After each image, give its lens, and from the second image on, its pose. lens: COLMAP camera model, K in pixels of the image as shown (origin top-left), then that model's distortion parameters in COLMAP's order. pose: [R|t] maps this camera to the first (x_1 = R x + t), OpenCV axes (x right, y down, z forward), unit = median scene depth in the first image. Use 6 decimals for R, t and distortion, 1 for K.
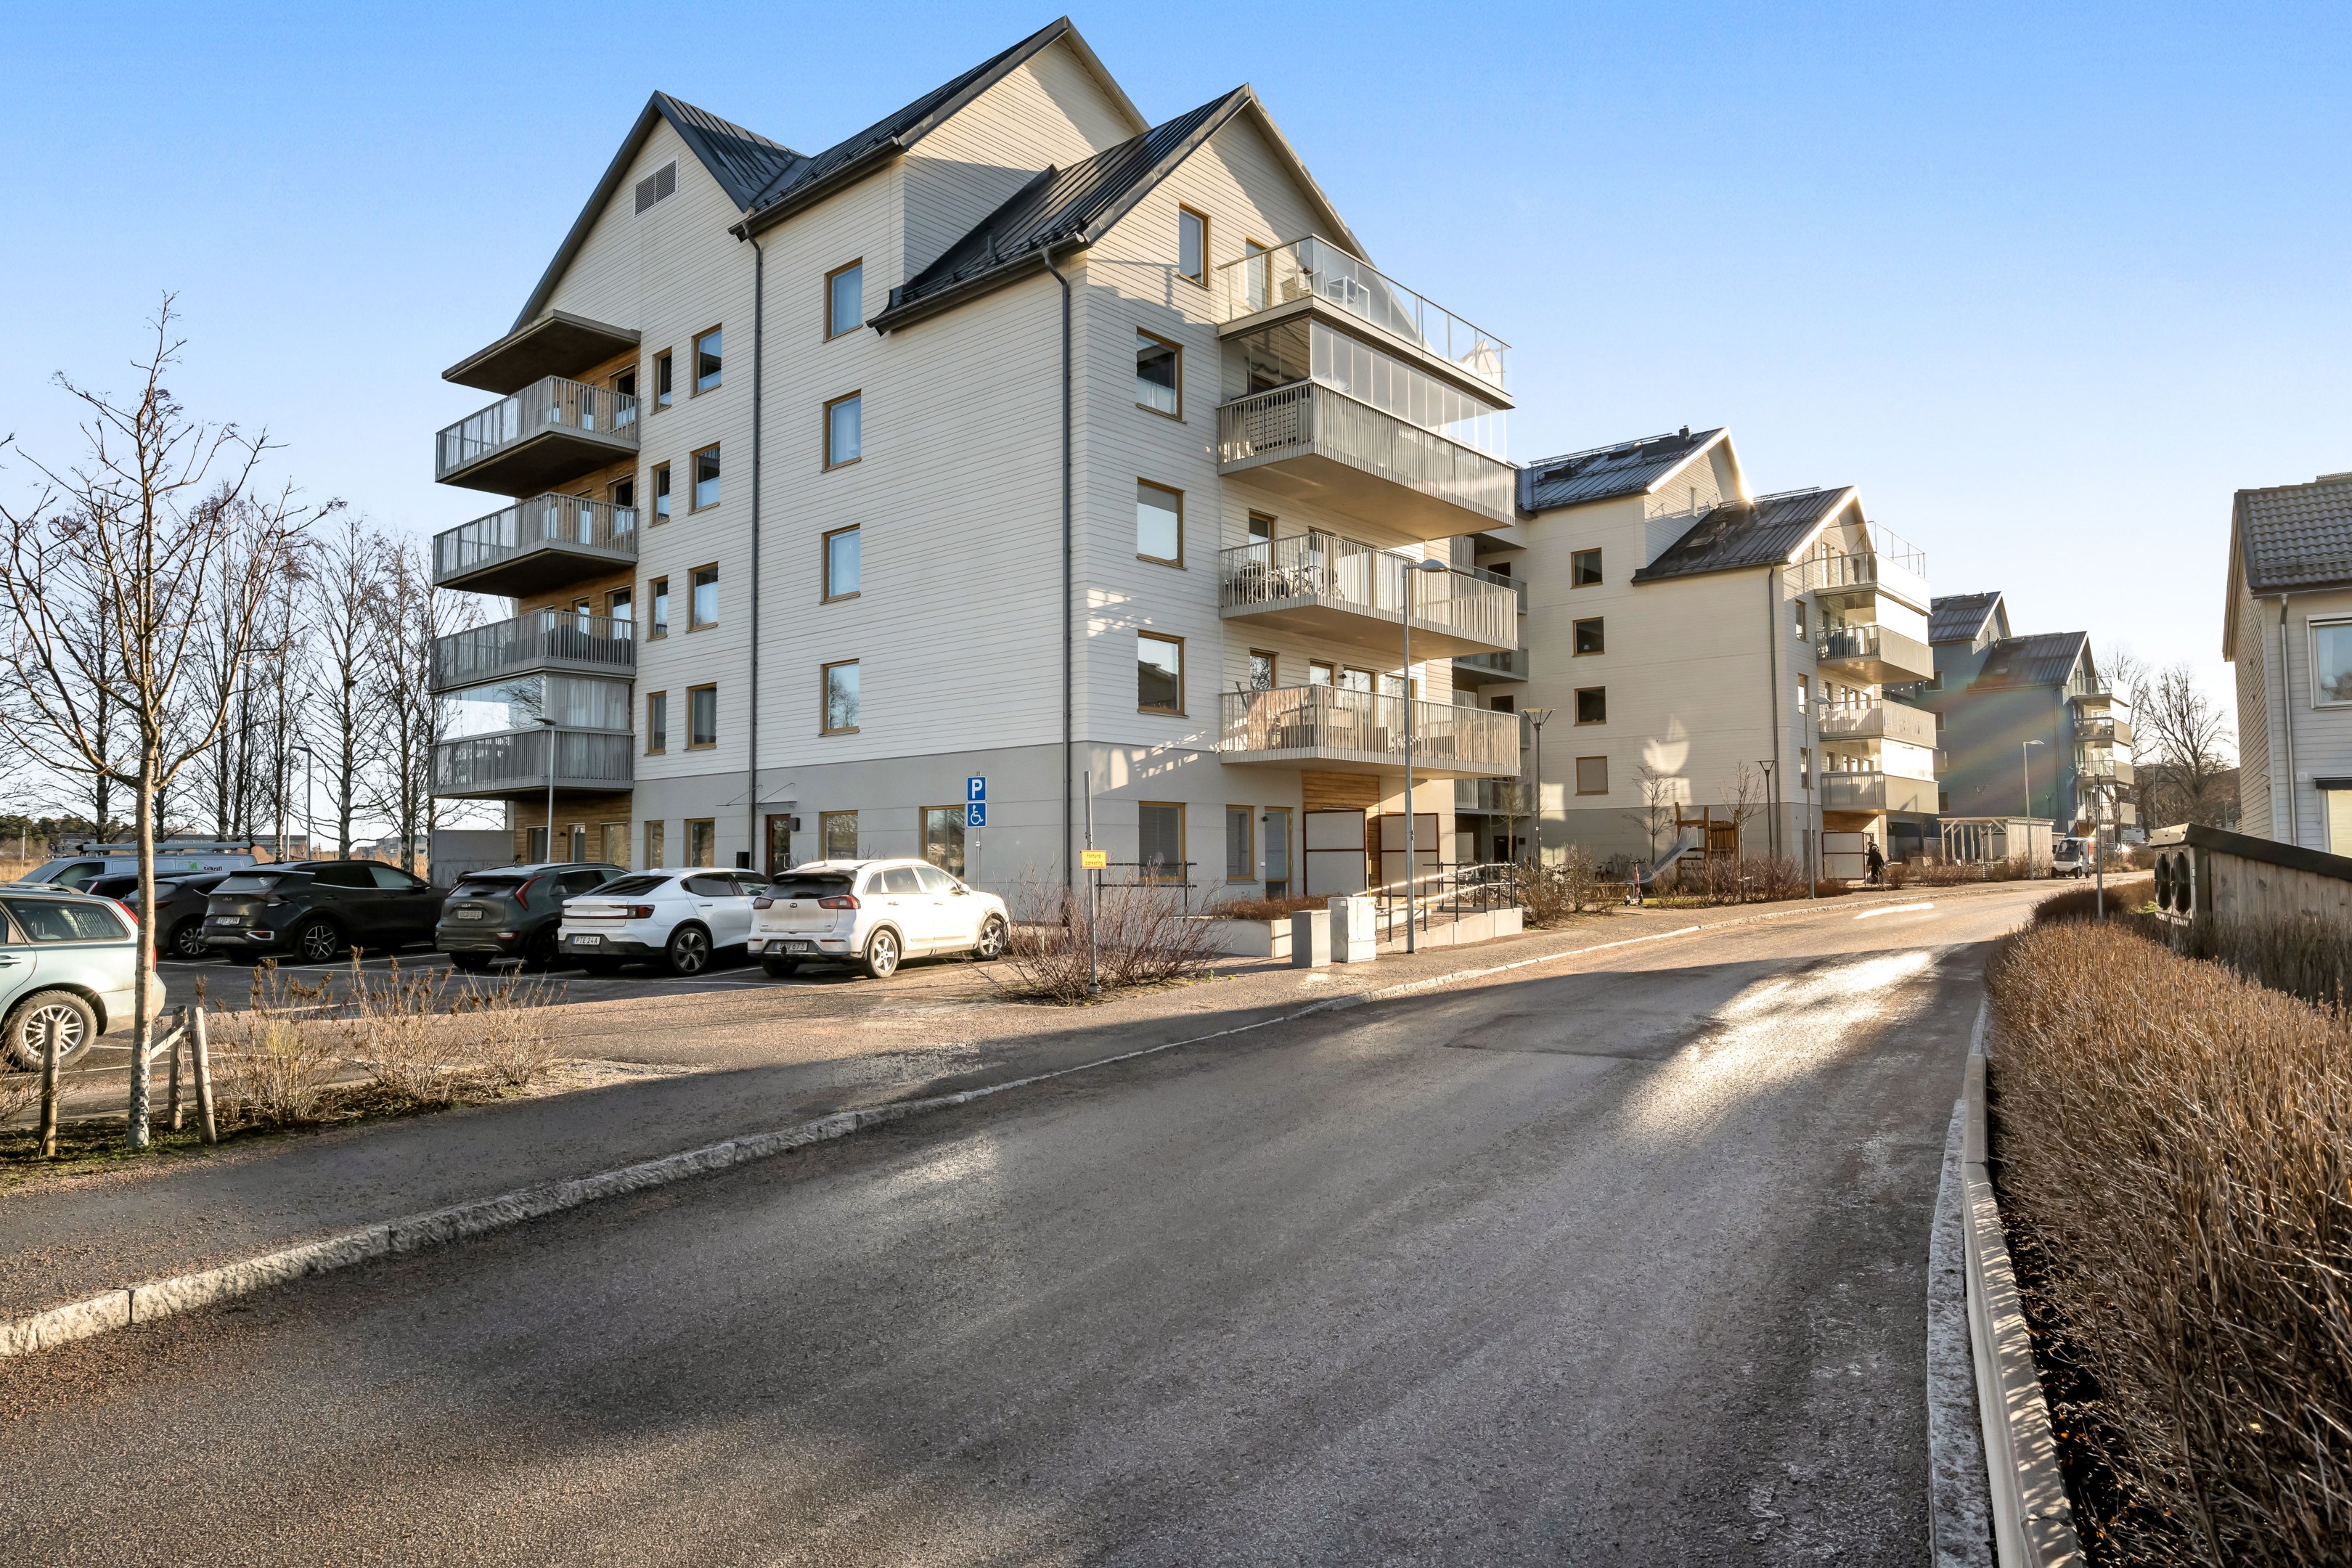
lens RADIAL K [[1430.9, 0, 1177.2], [0, 1430.9, 767.7], [0, 0, 1]] dist [0.001741, -0.000091]
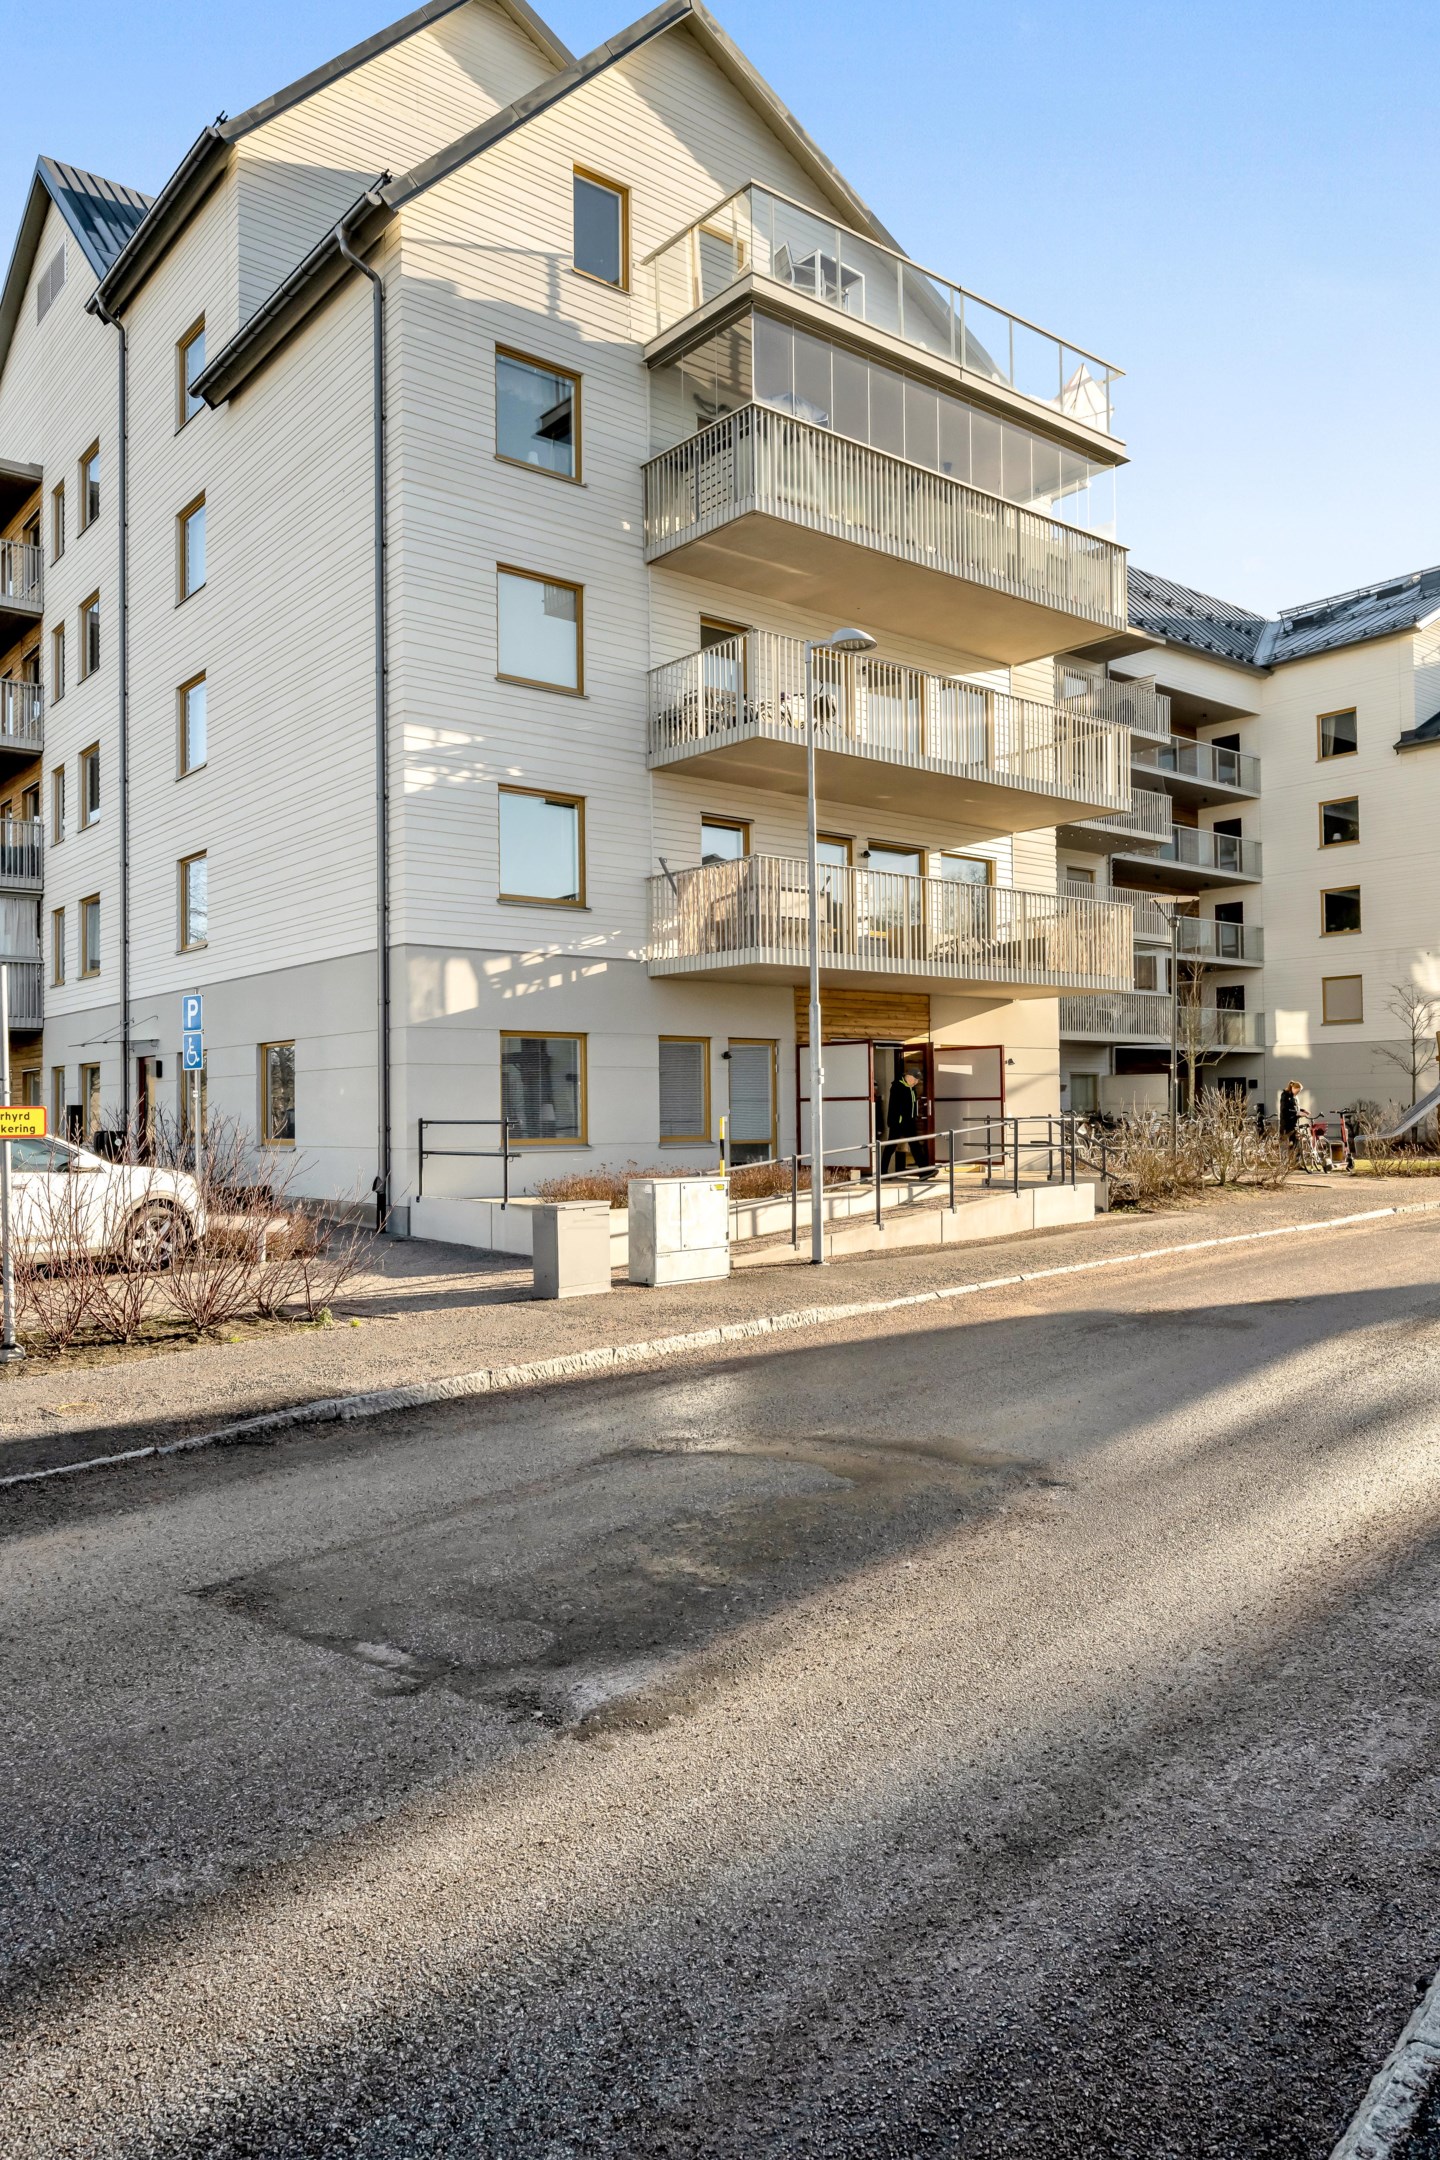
lens RADIAL K [[1475.1, 0, 724.6], [0, 1475.1, 1080.1], [0, 0, 1]] dist [-0.006161, -0.000250]
pose [[0.985262, -0.007138, -0.170902, 0.186594], [0.015154, 0.998843, 0.045644, 0.014793], [0.170378, -0.047561, 0.984230, 0.285448]]
